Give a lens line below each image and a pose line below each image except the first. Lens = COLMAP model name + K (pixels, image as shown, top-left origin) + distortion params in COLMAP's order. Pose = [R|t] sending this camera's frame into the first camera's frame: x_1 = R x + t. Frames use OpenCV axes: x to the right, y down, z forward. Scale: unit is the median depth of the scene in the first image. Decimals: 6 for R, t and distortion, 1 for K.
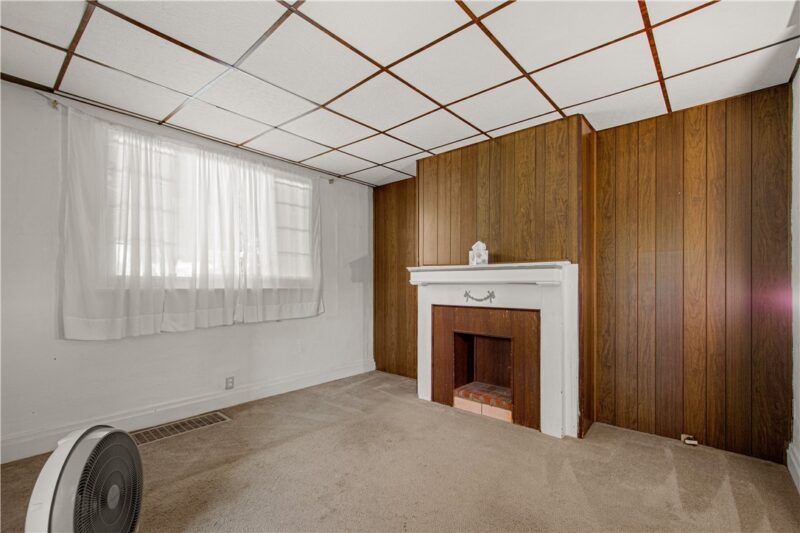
lens RADIAL K [[356.8, 0, 400.5], [0, 356.8, 282.0], [0, 0, 1]] dist [0.013326, -0.000266]
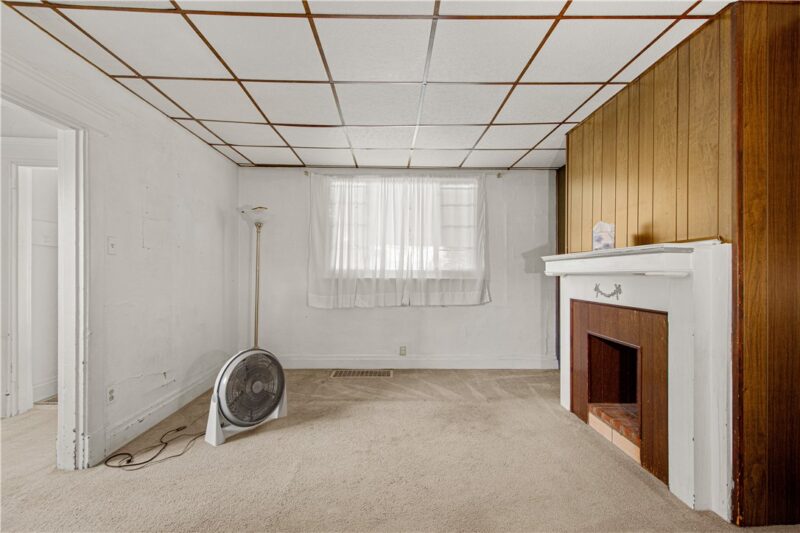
lens RADIAL K [[351.3, 0, 400.6], [0, 351.3, 272.1], [0, 0, 1]] dist [0.001303, -0.000200]
pose [[0.671481, -0.004098, -0.741010, 0.473039], [0.001631, 0.999990, -0.004053, 0.001104], [0.741020, 0.001513, 0.671481, 0.138643]]
